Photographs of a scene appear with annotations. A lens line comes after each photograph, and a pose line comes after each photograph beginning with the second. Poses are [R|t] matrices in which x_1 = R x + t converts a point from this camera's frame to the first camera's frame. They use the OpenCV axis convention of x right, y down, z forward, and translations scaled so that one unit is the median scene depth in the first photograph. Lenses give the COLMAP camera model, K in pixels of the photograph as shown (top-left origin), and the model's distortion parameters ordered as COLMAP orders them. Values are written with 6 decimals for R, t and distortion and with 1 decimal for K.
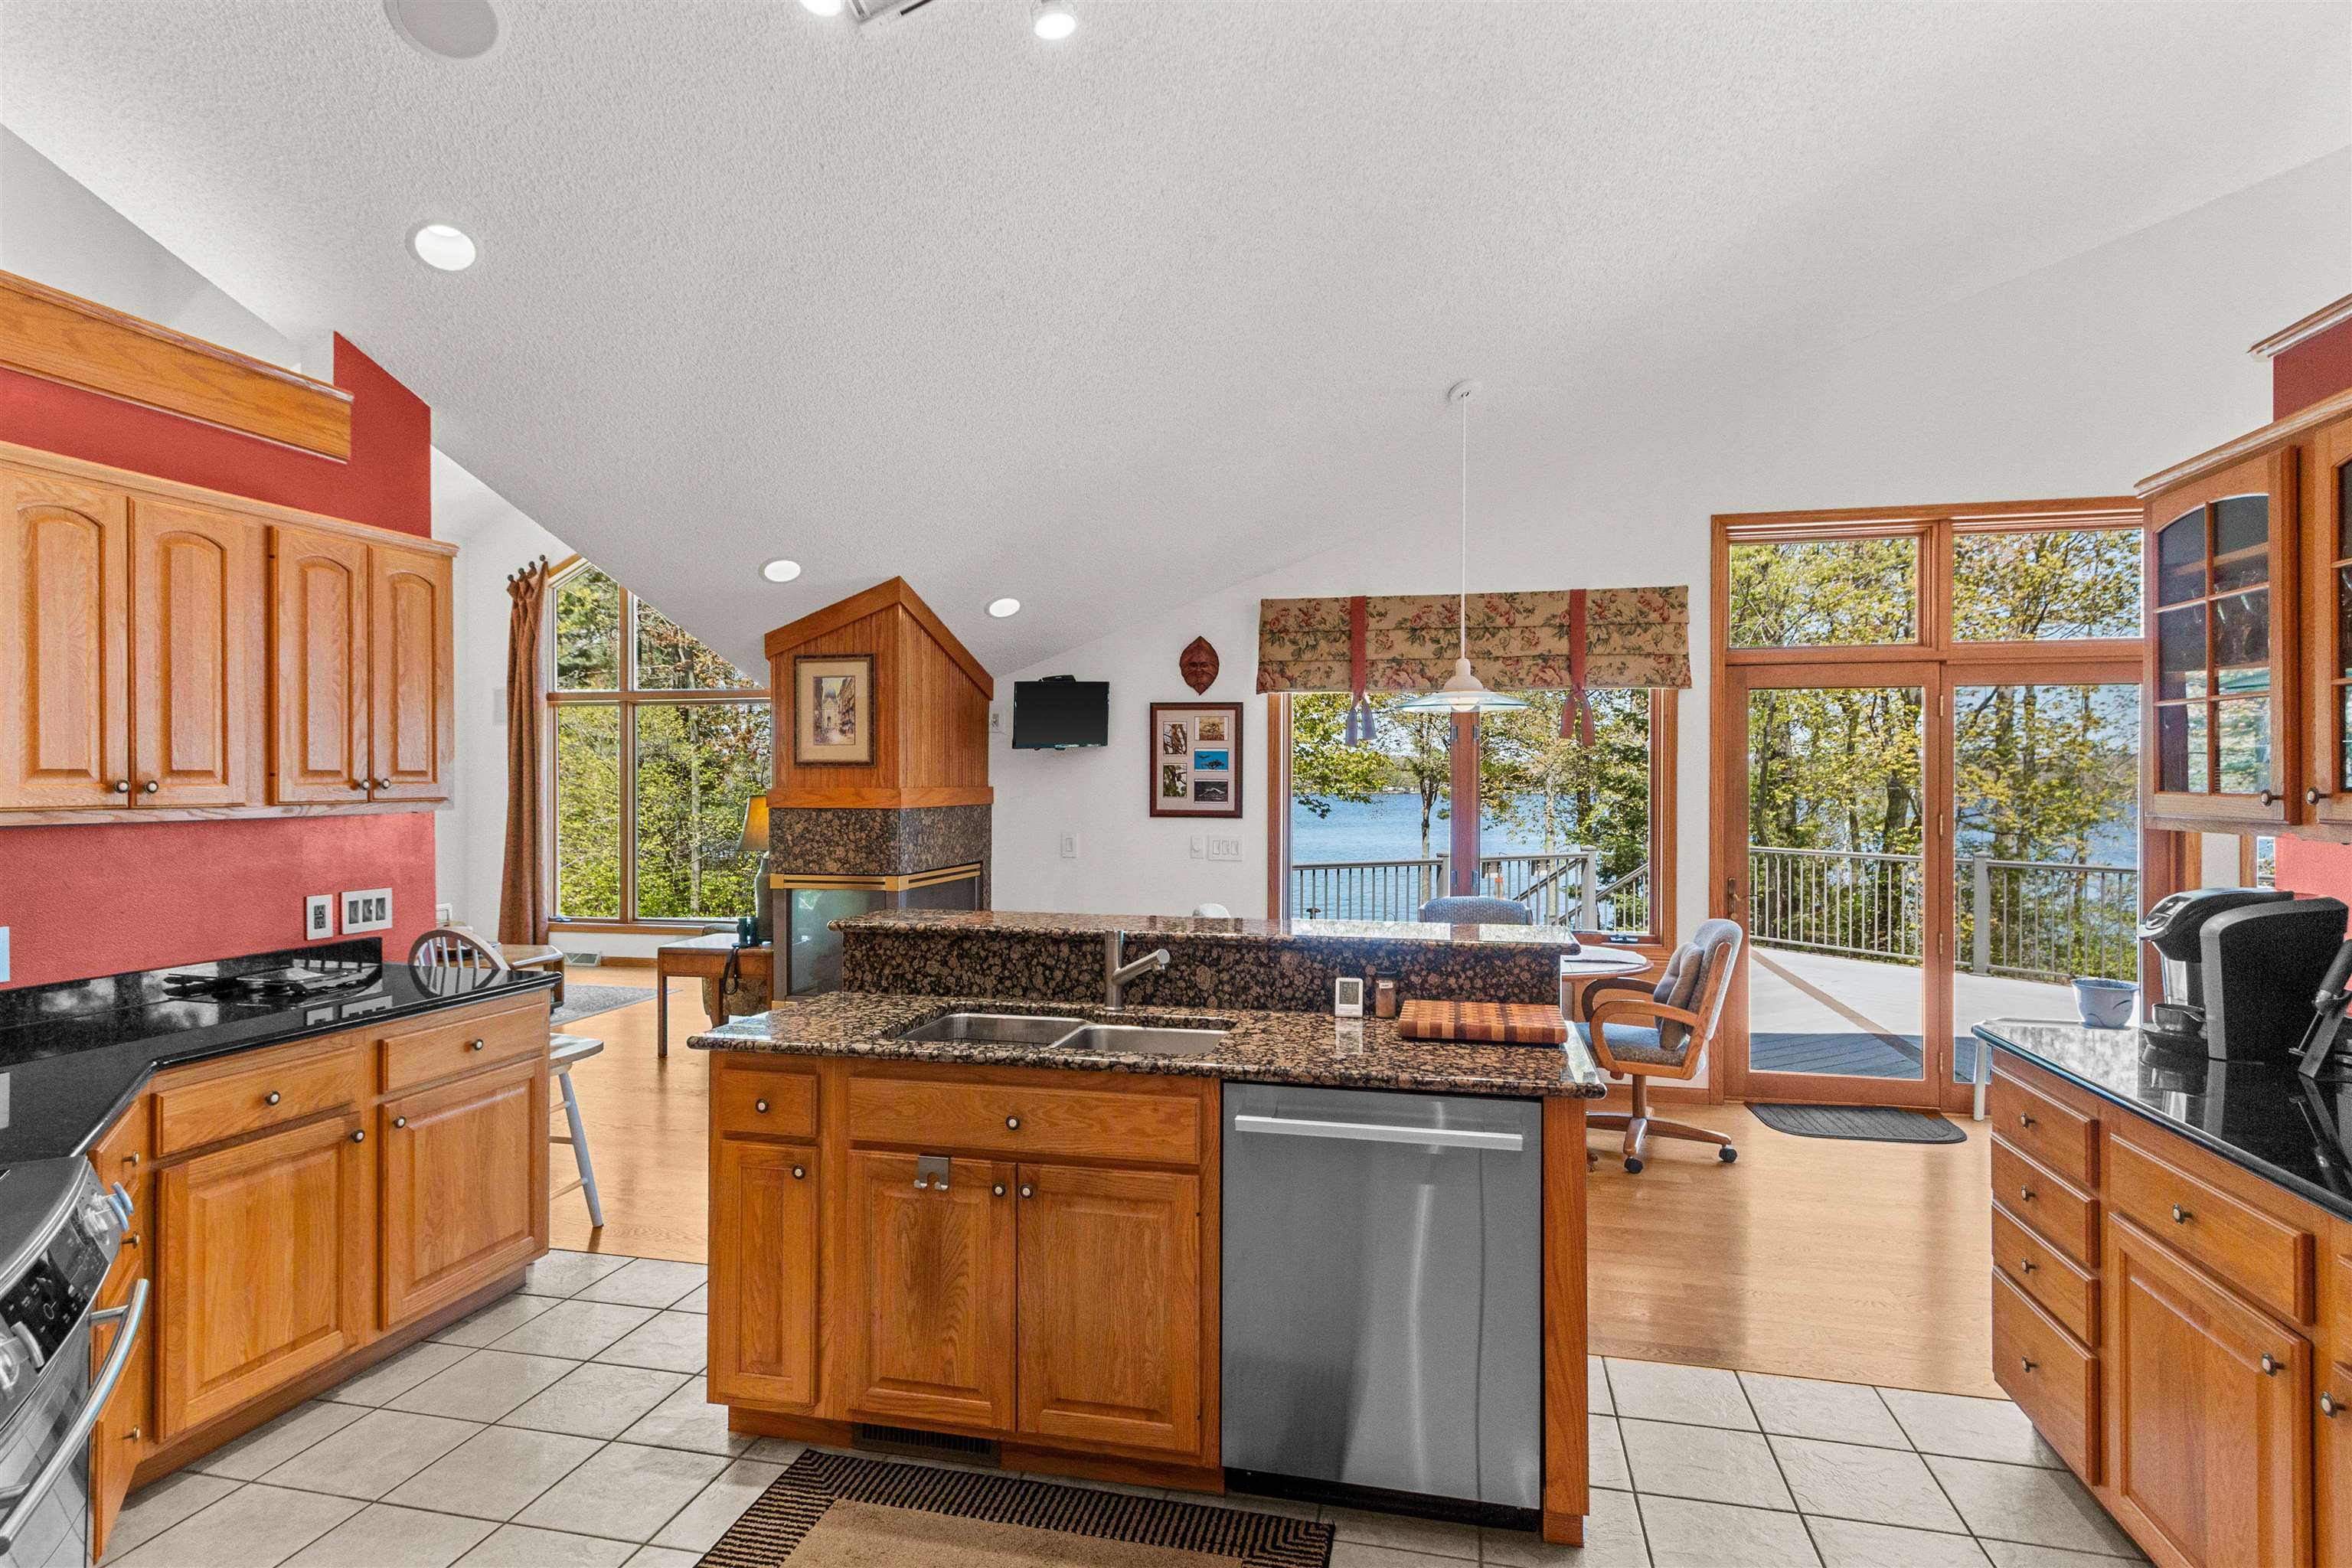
lens RADIAL K [[1208.6, 0, 1182.4], [0, 1208.6, 776.6], [0, 0, 1]] dist [0.004791, -0.002598]
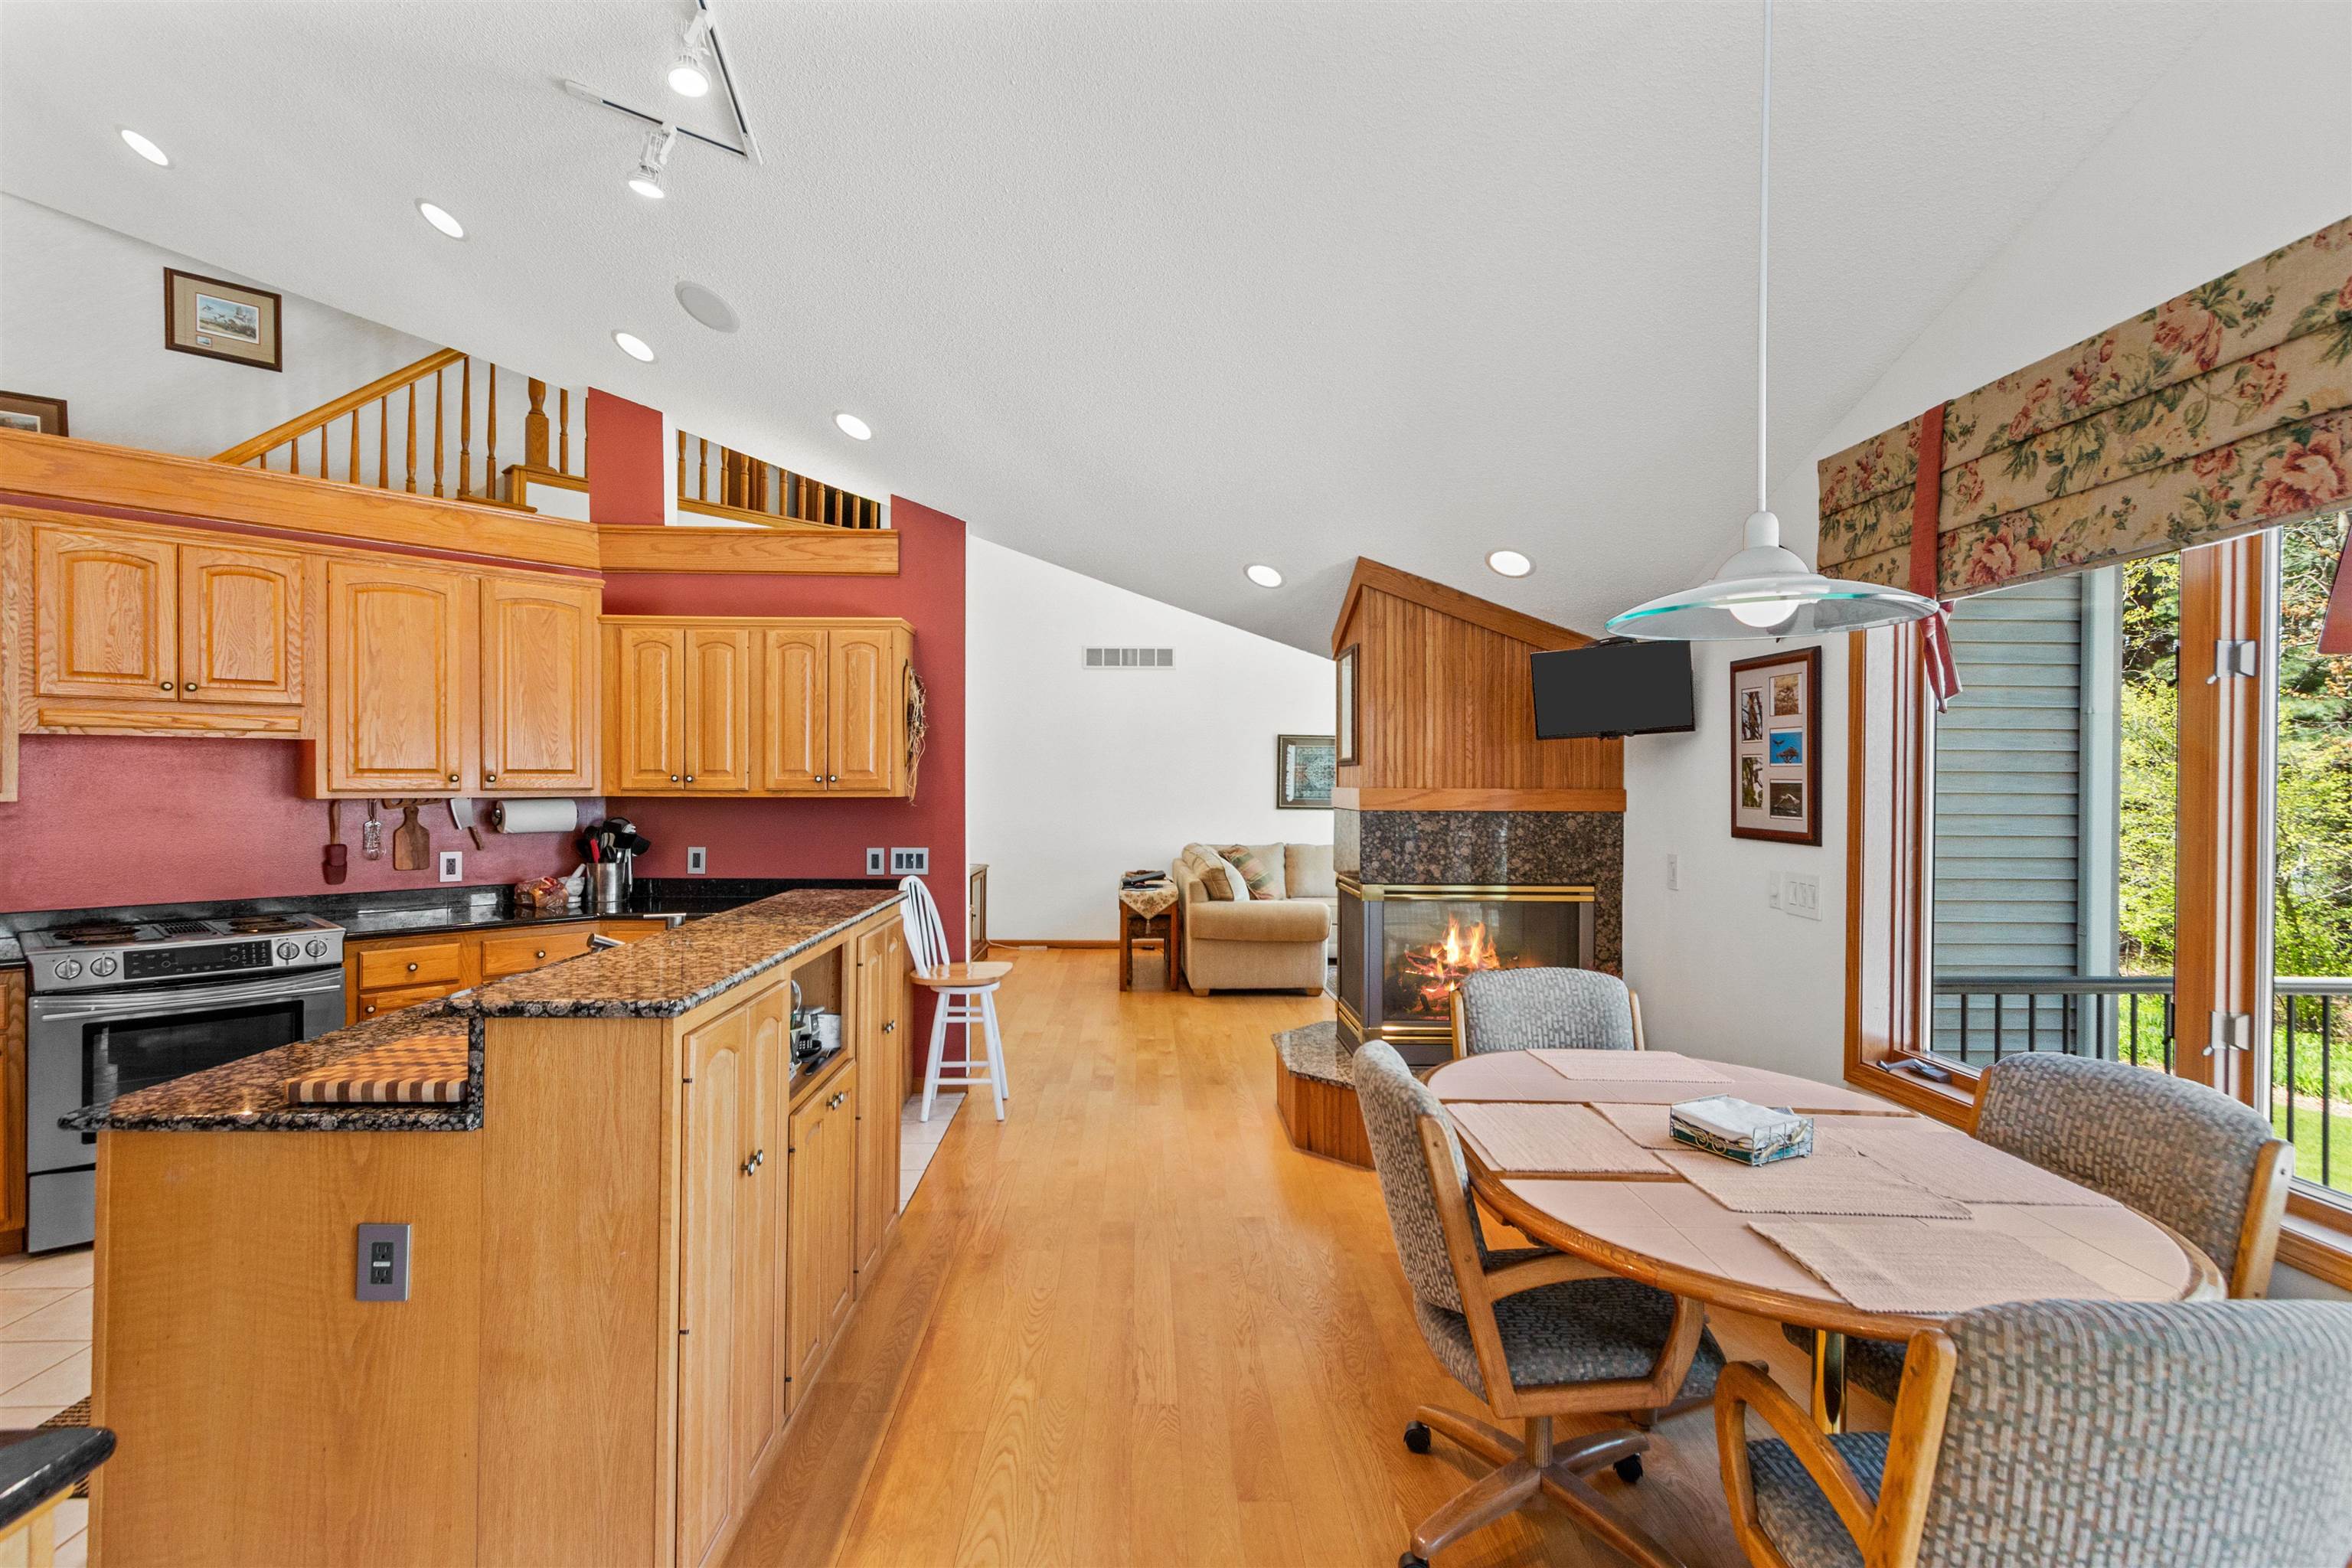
lens RADIAL K [[1138.9, 0, 1178.2], [0, 1138.9, 780.2], [0, 0, 1]] dist [0.002212, -0.000455]
pose [[0.272679, 0.000642, -0.962105, 0.547812], [-0.003866, 0.999992, -0.000428, 0.004531], [0.962097, 0.003836, 0.272679, 0.623999]]
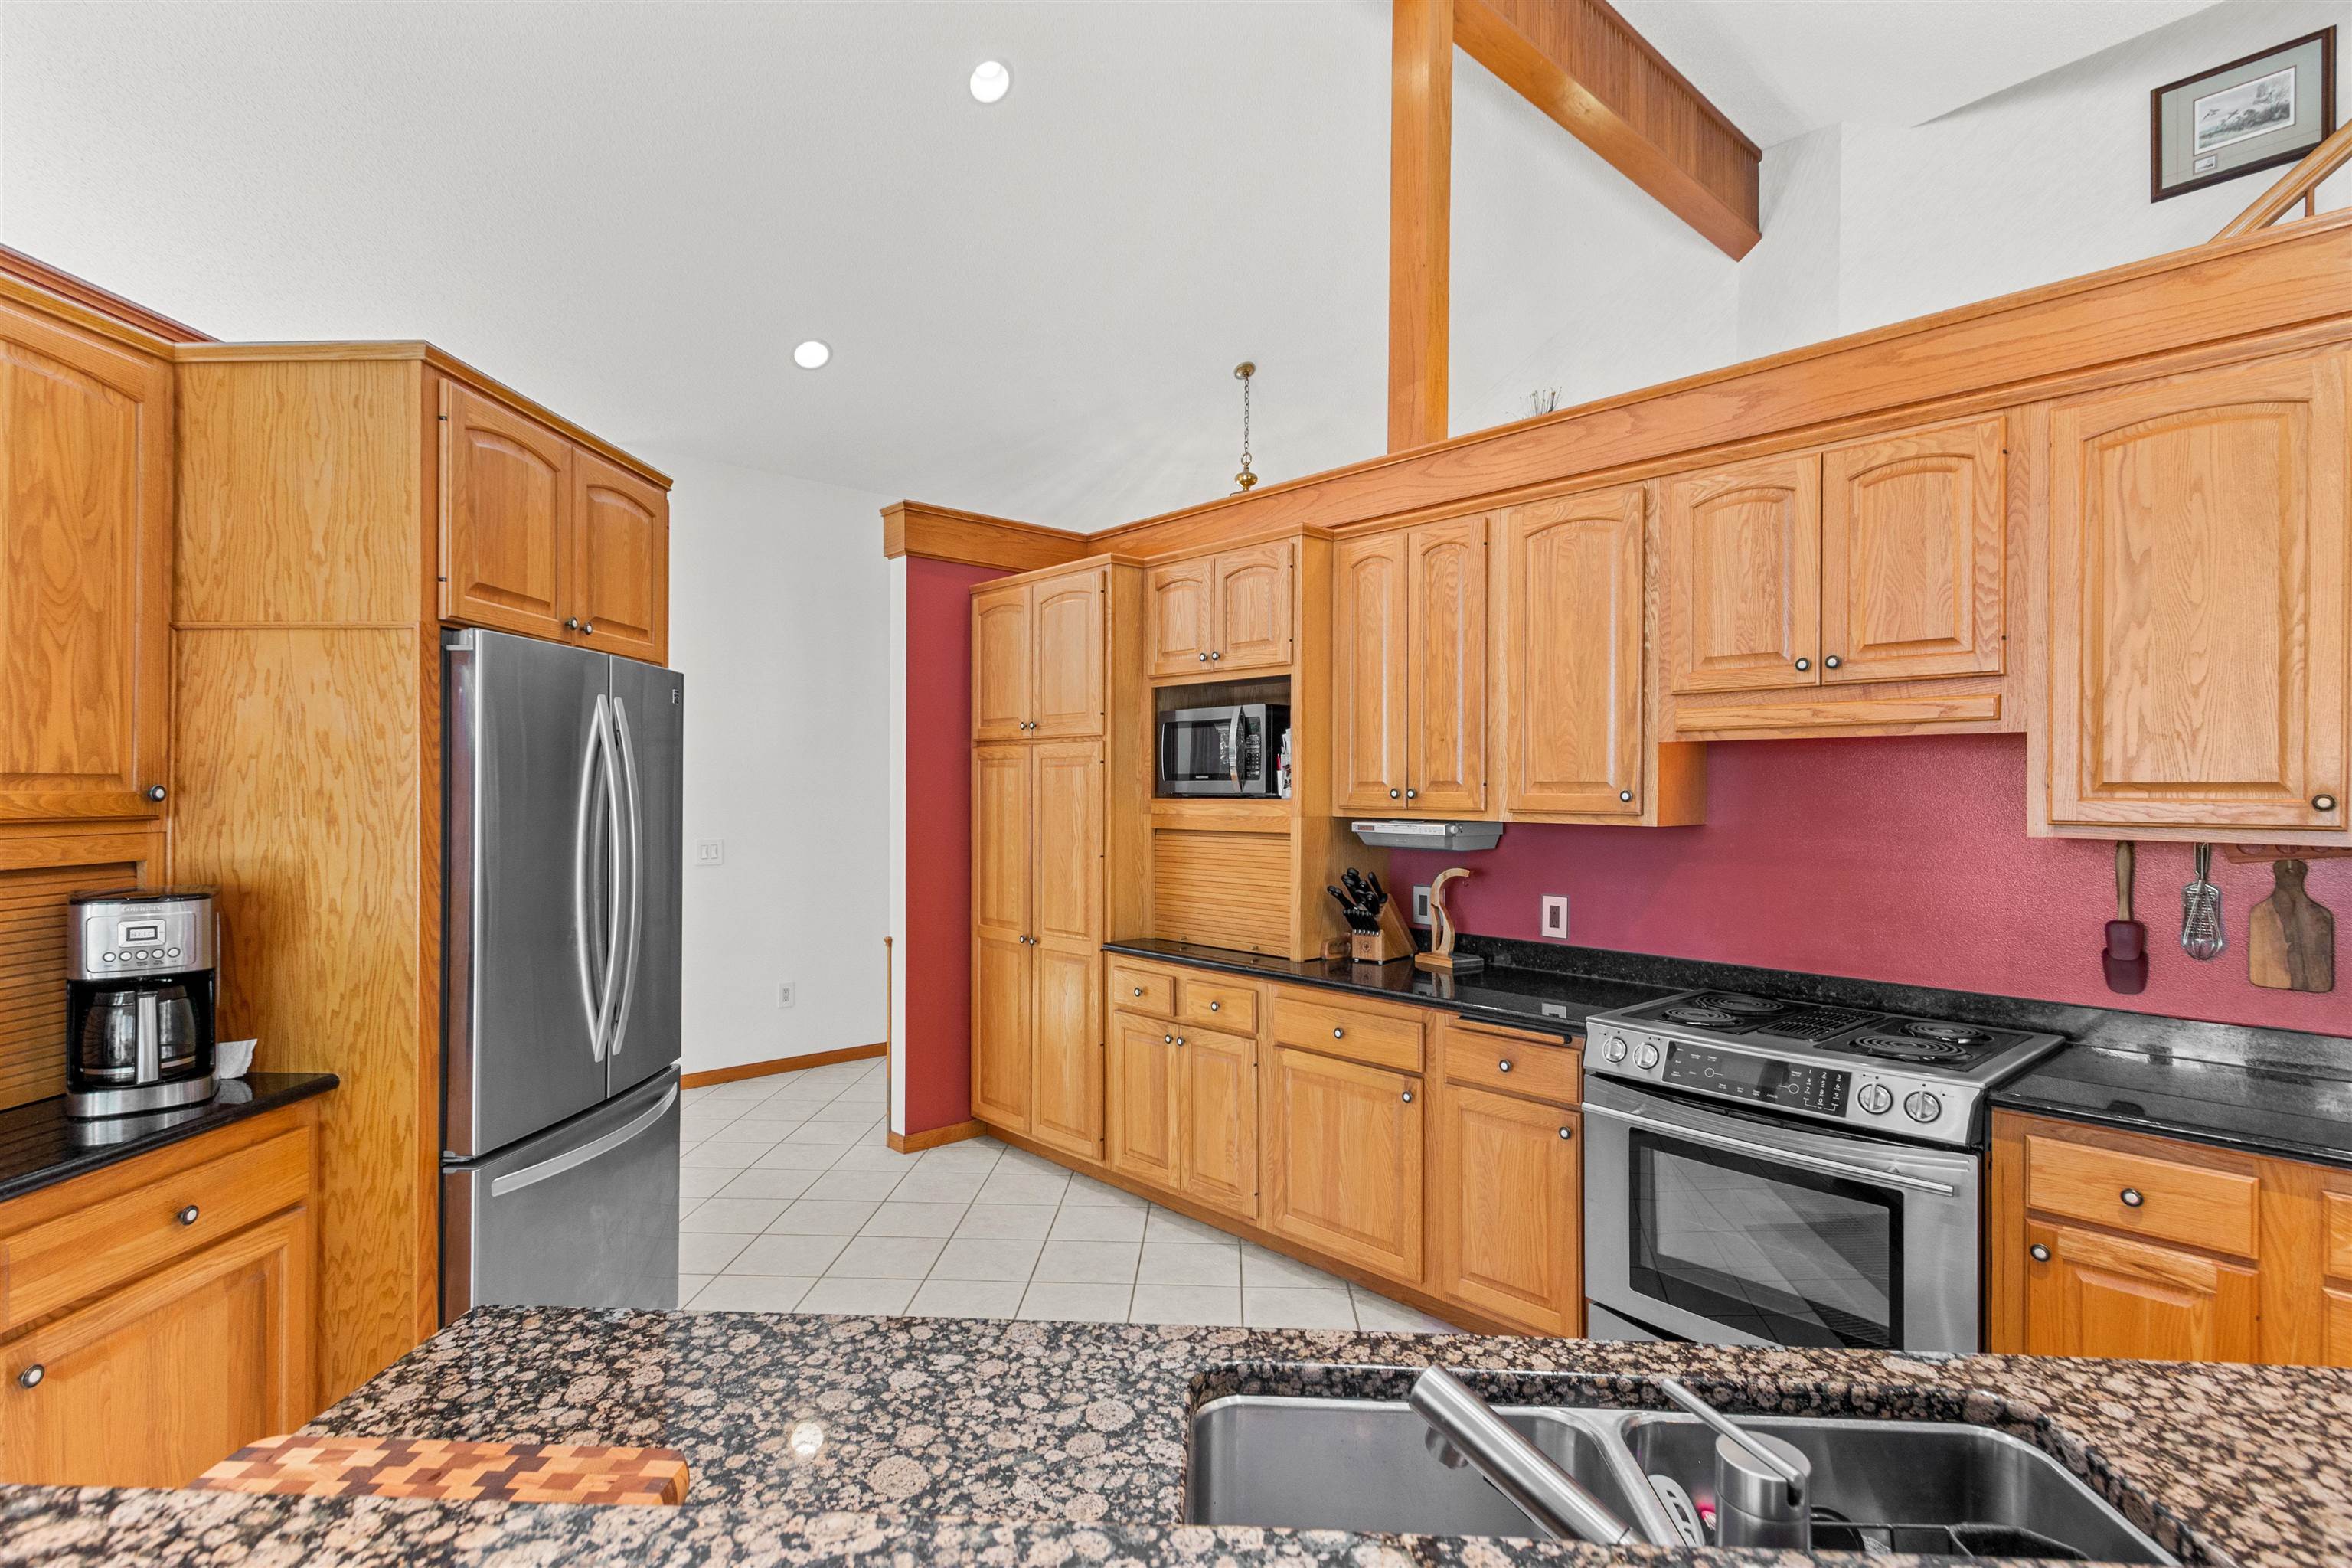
lens RADIAL K [[1138.9, 0, 1165.7], [0, 1138.9, 791.8], [0, 0, 1]] dist [0.002212, -0.000455]
pose [[-0.984404, -0.006742, -0.175796, 0.047860], [-0.007410, 0.999968, 0.003148, 0.002835], [0.175769, 0.004402, -0.984422, 0.643121]]
